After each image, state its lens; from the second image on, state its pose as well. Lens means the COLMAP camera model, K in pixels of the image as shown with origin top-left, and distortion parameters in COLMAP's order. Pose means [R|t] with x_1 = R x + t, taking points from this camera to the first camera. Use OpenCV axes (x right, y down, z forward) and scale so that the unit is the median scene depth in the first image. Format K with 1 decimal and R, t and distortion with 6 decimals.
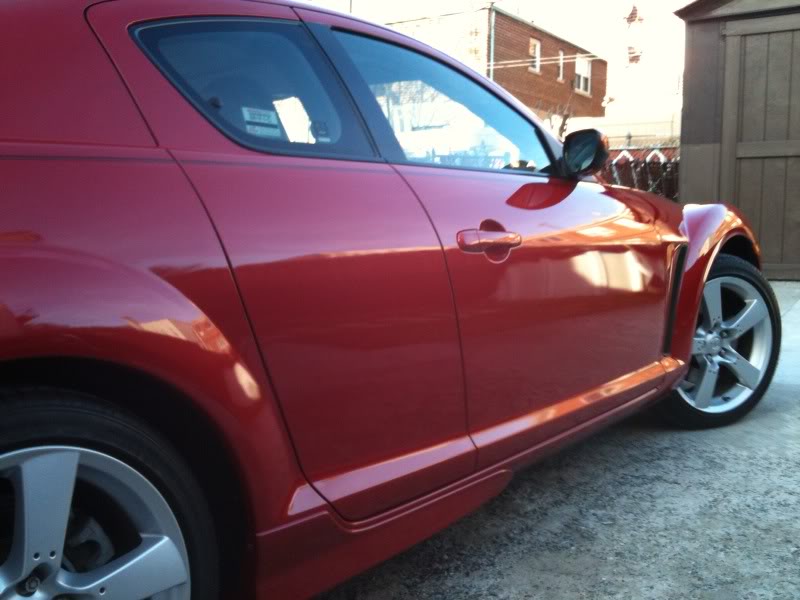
lens RADIAL K [[888.2, 0, 412.5], [0, 888.2, 279.2], [0, 0, 1]] dist [0.019631, -0.187543]
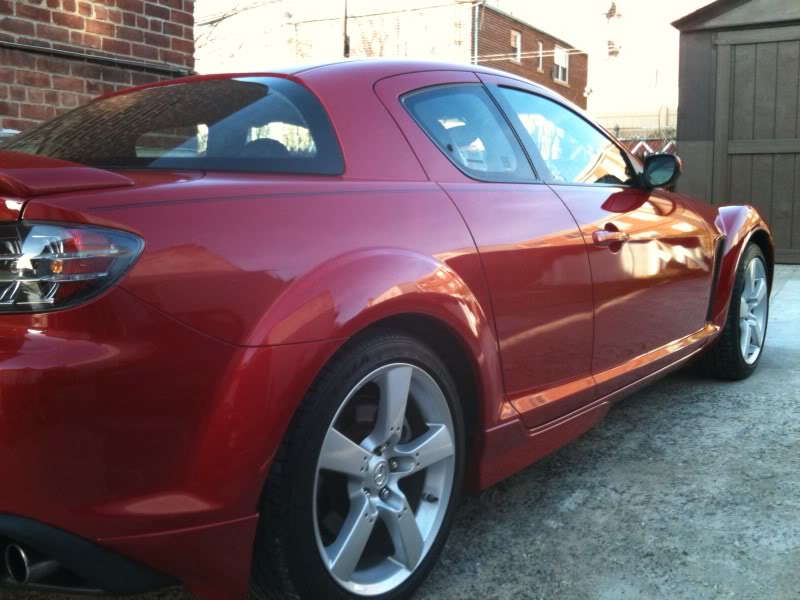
lens RADIAL K [[851.5, 0, 398.6], [0, 851.5, 281.0], [0, 0, 1]] dist [0.039819, -0.201648]
pose [[0.999992, -0.001581, 0.003618, -0.174590], [0.001499, 0.999742, 0.022644, -0.002481], [-0.003653, -0.022638, 0.999737, -0.257254]]
